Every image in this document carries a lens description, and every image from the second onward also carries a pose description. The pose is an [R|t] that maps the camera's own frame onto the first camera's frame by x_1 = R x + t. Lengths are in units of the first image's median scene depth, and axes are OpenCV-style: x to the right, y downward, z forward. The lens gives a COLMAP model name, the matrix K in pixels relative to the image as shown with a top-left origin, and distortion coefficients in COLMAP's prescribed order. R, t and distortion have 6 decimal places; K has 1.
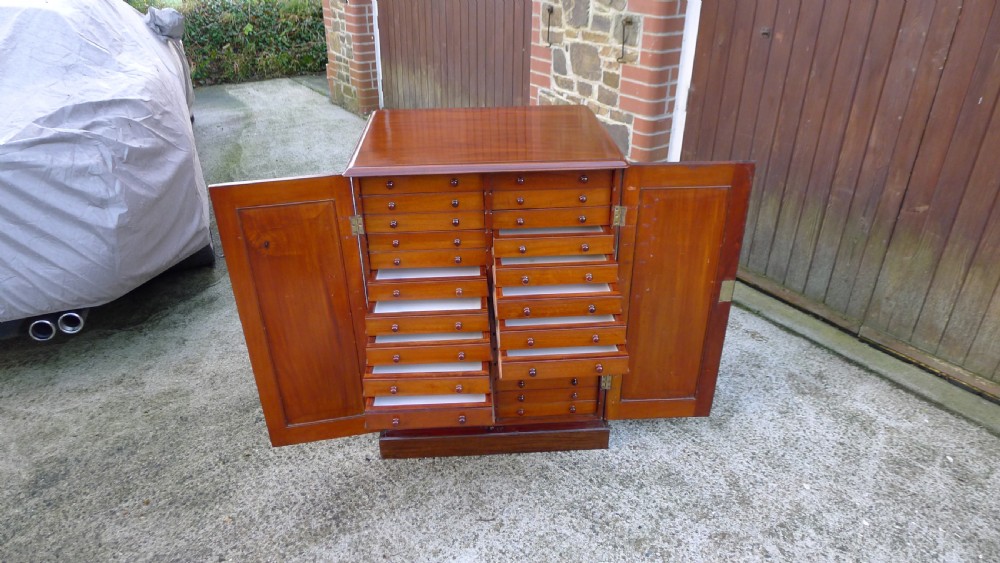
lens RADIAL K [[651.9, 0, 499.6], [0, 651.9, 277.0], [0, 0, 1]] dist [-0.058724, 0.018123]
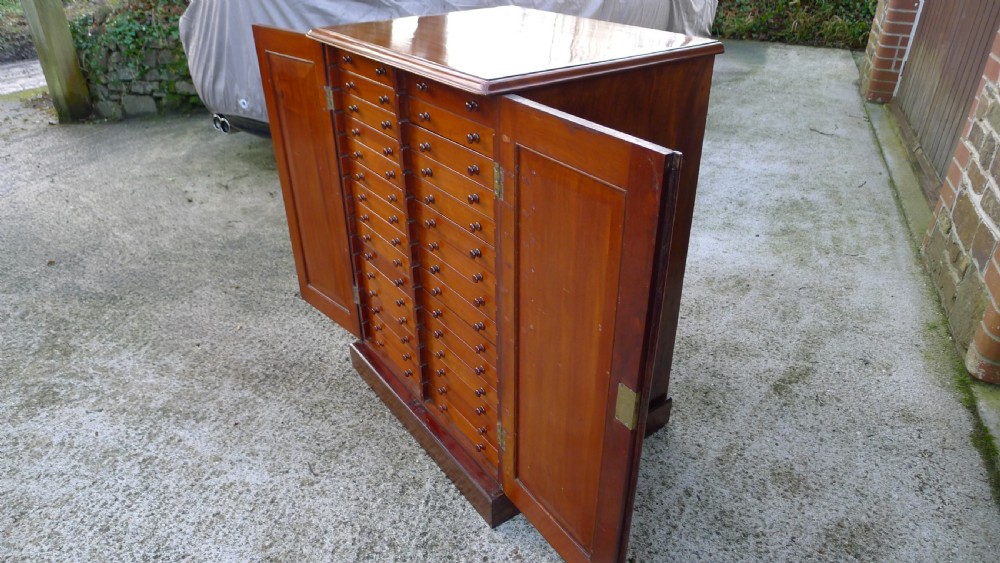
lens RADIAL K [[651.9, 0, 489.3], [0, 651.9, 277.5], [0, 0, 1]] dist [-0.058724, 0.018123]
pose [[0.528549, 0.423789, -0.735553, 0.555317], [-0.402429, 0.888012, 0.222453, -0.122010], [0.747453, 0.178430, 0.639903, 0.512798]]
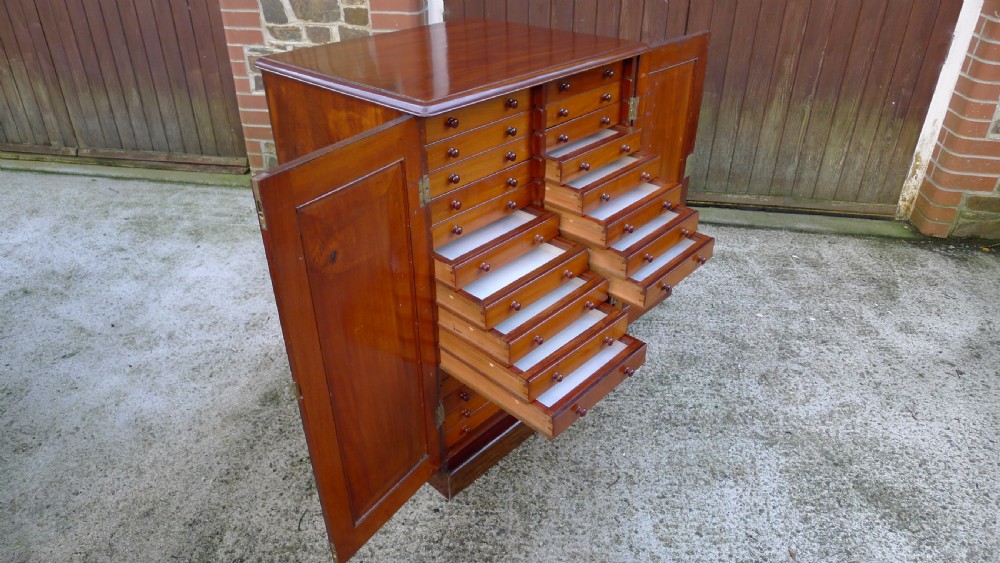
lens RADIAL K [[651.9, 0, 490.0], [0, 651.9, 285.2], [0, 0, 1]] dist [-0.058724, 0.018123]
pose [[0.728425, -0.352676, 0.587381, -0.500589], [0.329588, 0.931994, 0.150859, -0.054943], [-0.600640, 0.083704, 0.795126, 0.335617]]
